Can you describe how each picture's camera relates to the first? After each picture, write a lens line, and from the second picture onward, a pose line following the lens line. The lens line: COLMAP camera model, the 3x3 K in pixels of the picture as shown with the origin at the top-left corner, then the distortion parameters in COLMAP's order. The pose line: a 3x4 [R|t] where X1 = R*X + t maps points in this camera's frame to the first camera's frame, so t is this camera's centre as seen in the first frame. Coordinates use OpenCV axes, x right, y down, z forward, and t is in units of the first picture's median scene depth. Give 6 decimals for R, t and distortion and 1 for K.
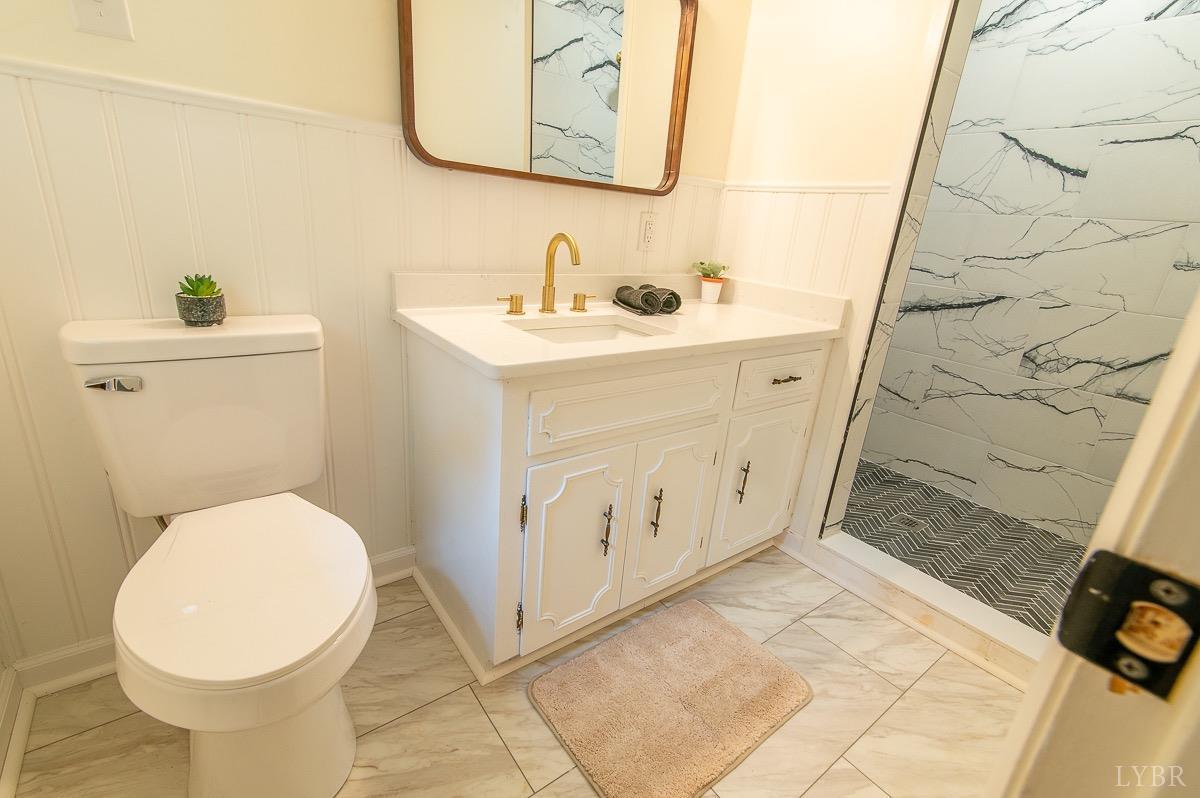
lens RADIAL K [[551.0, 0, 601.4], [0, 551.0, 405.7], [0, 0, 1]] dist [0.014396, -0.001360]
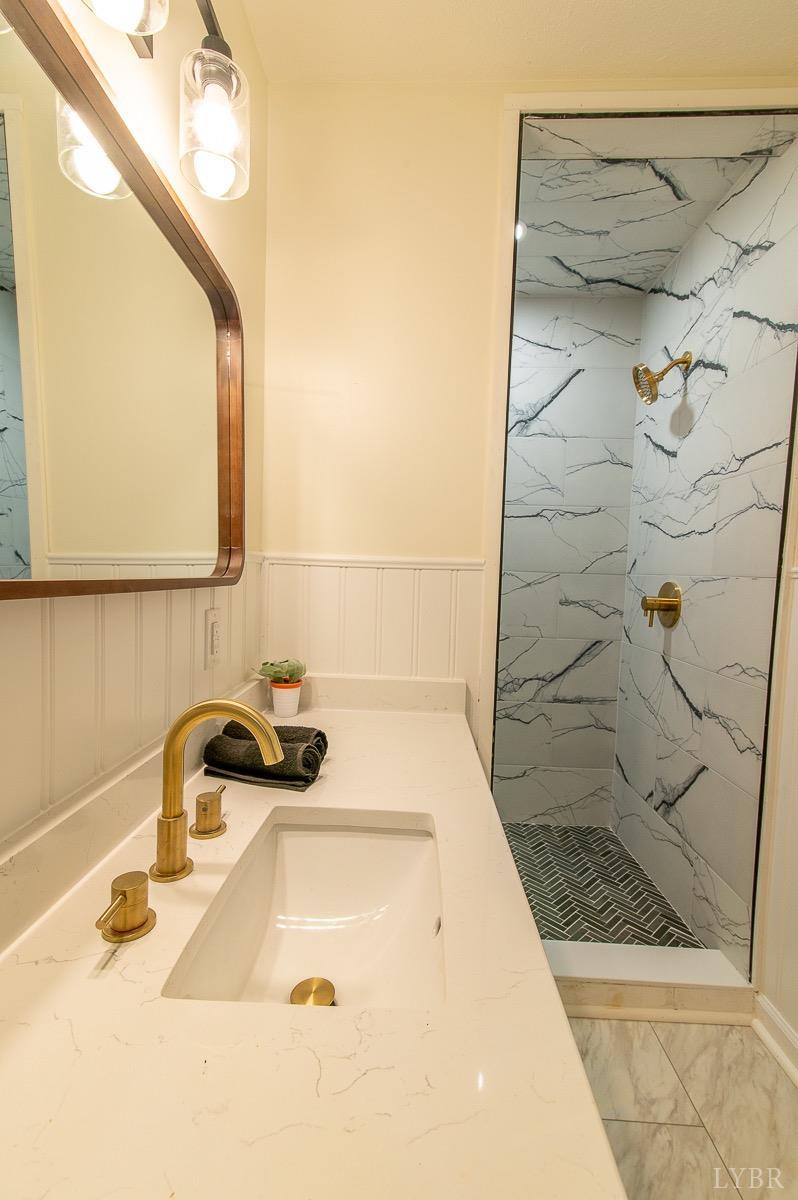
lens RADIAL K [[533.1, 0, 399.2], [0, 533.1, 602.0], [0, 0, 1]] dist [0.016983, -0.000325]
pose [[0.632921, -0.106653, 0.766836, -0.229629], [0.270728, 0.958425, -0.090151, -0.231338], [-0.725340, 0.264662, 0.635481, 0.431183]]
